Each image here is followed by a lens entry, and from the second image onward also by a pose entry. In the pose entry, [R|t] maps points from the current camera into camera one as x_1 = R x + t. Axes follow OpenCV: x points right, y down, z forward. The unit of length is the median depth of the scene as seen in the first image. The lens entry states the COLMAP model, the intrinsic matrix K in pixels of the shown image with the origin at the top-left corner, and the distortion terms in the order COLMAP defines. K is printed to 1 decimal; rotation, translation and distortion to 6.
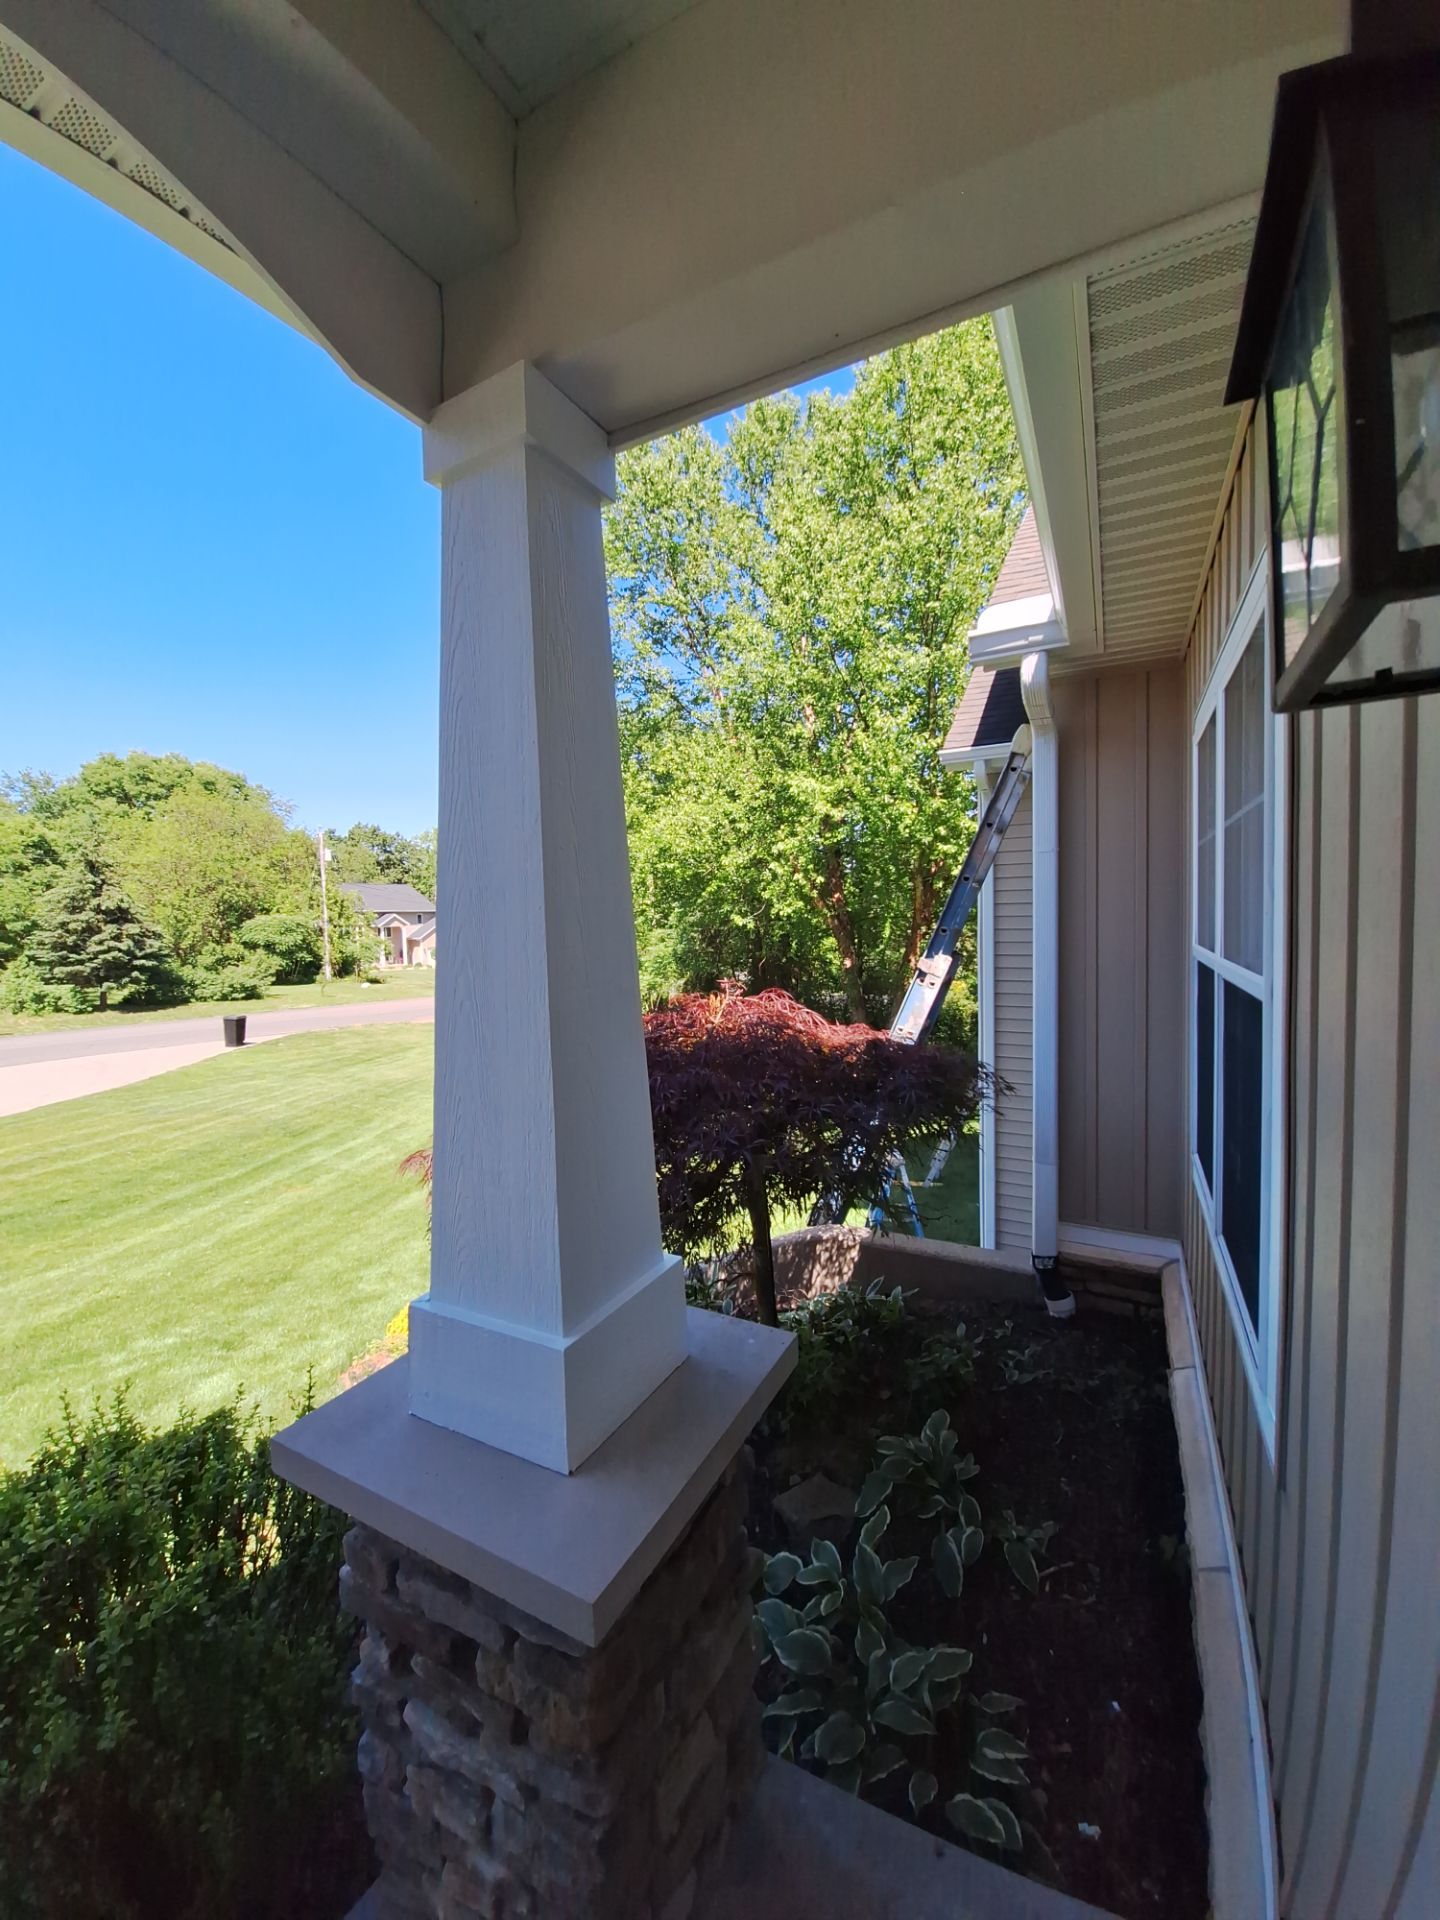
lens RADIAL K [[755.4, 0, 723.0], [0, 755.4, 959.5], [0, 0, 1]] dist [-0.013306, -0.001225]
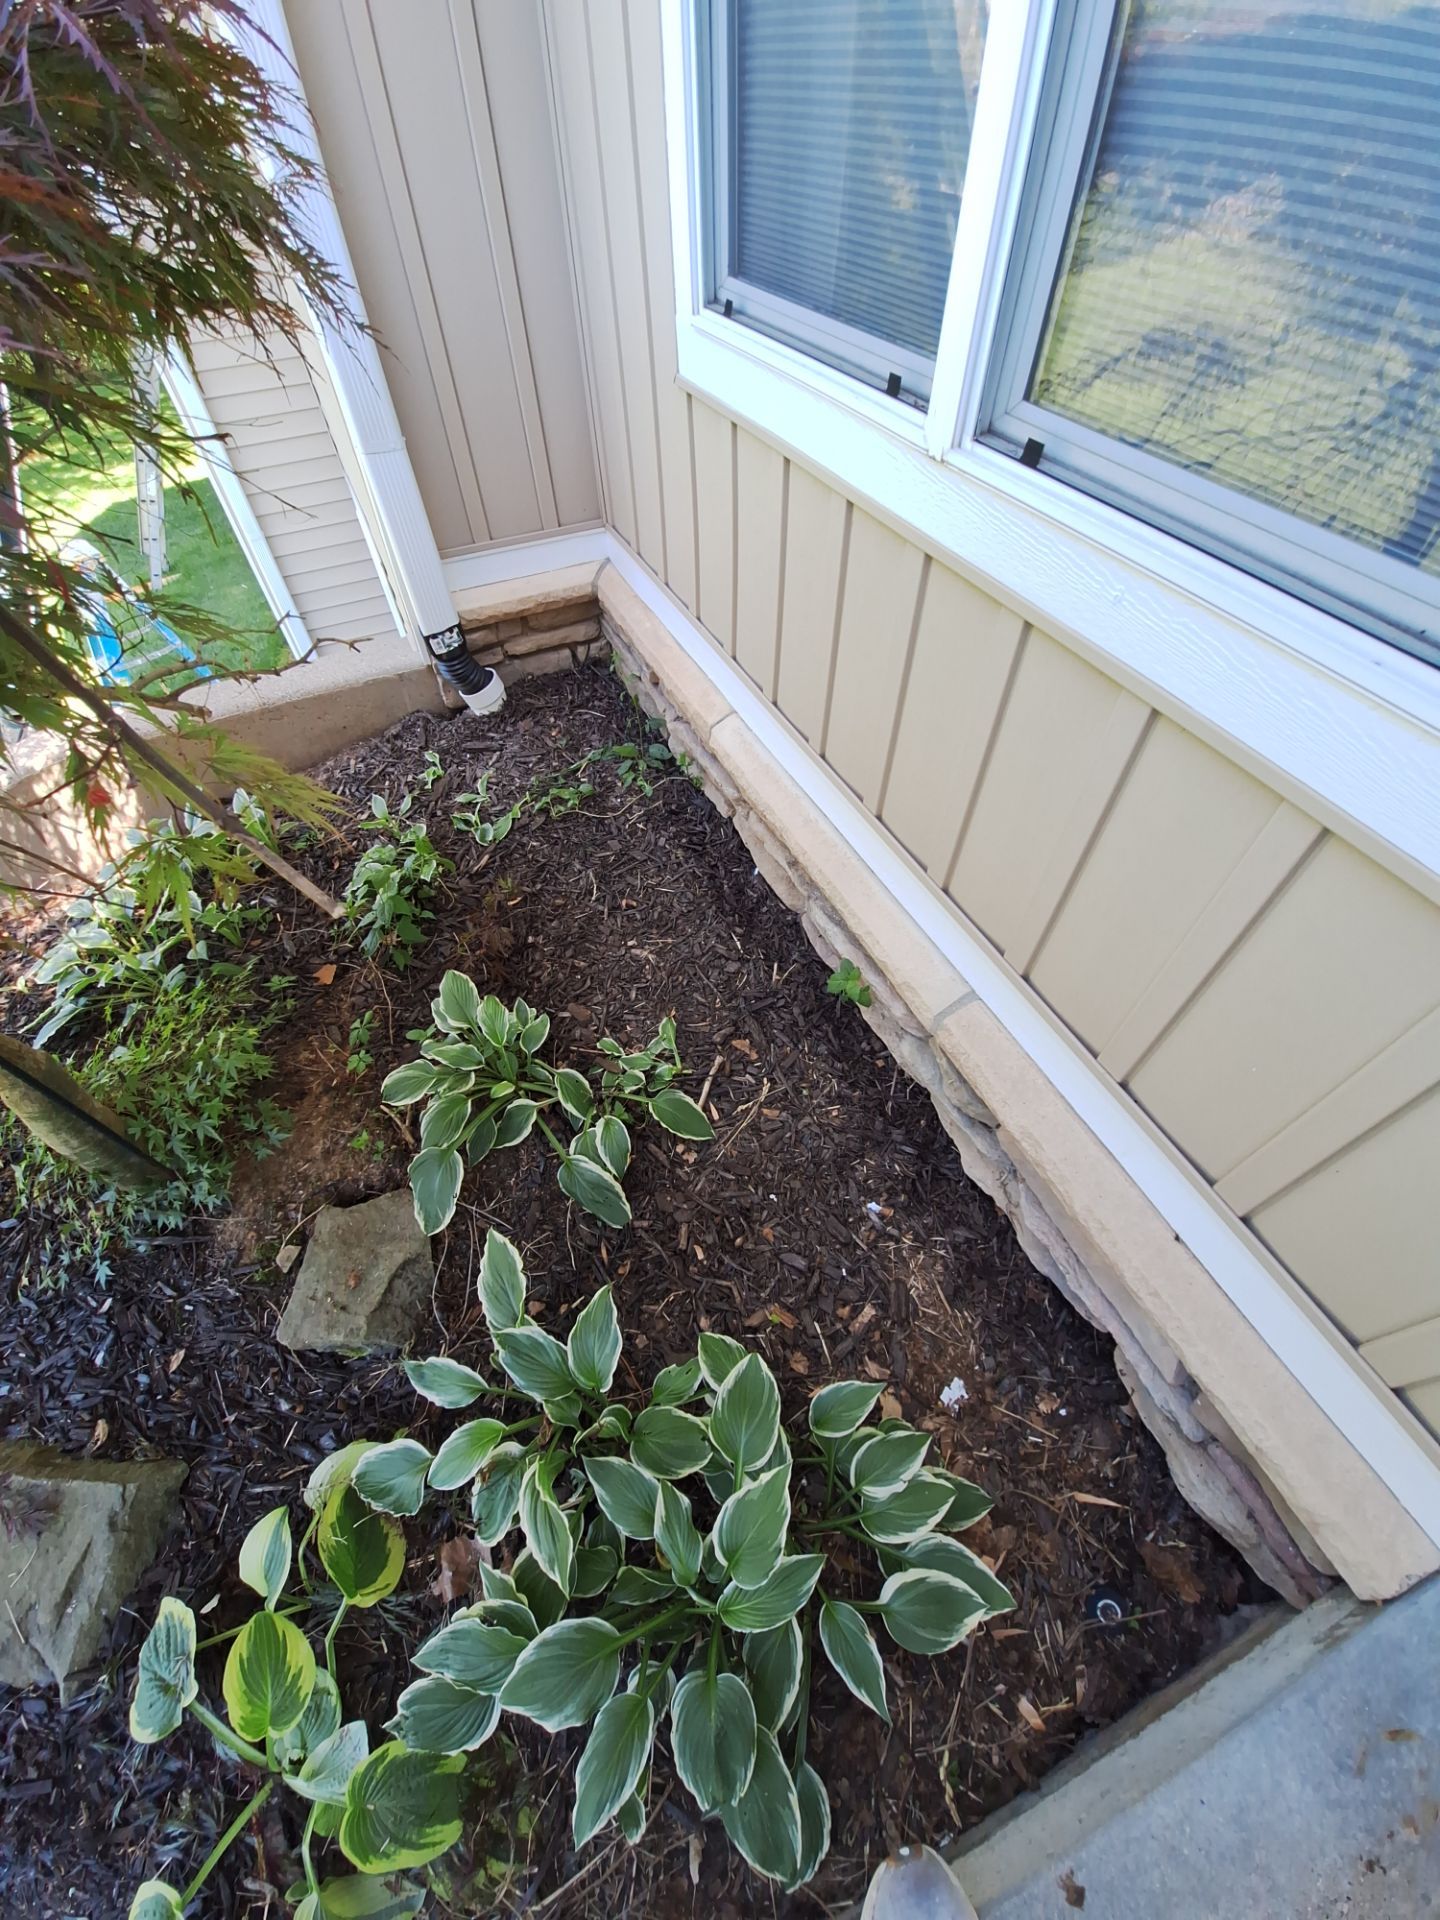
lens RADIAL K [[755.4, 0, 717.9], [0, 755.4, 961.3], [0, 0, 1]] dist [-0.013306, -0.001225]
pose [[0.615989, -0.611576, 0.496521, 0.105473], [0.053614, 0.661385, 0.748128, 0.133523], [-0.785928, -0.434218, 0.440195, 0.452063]]
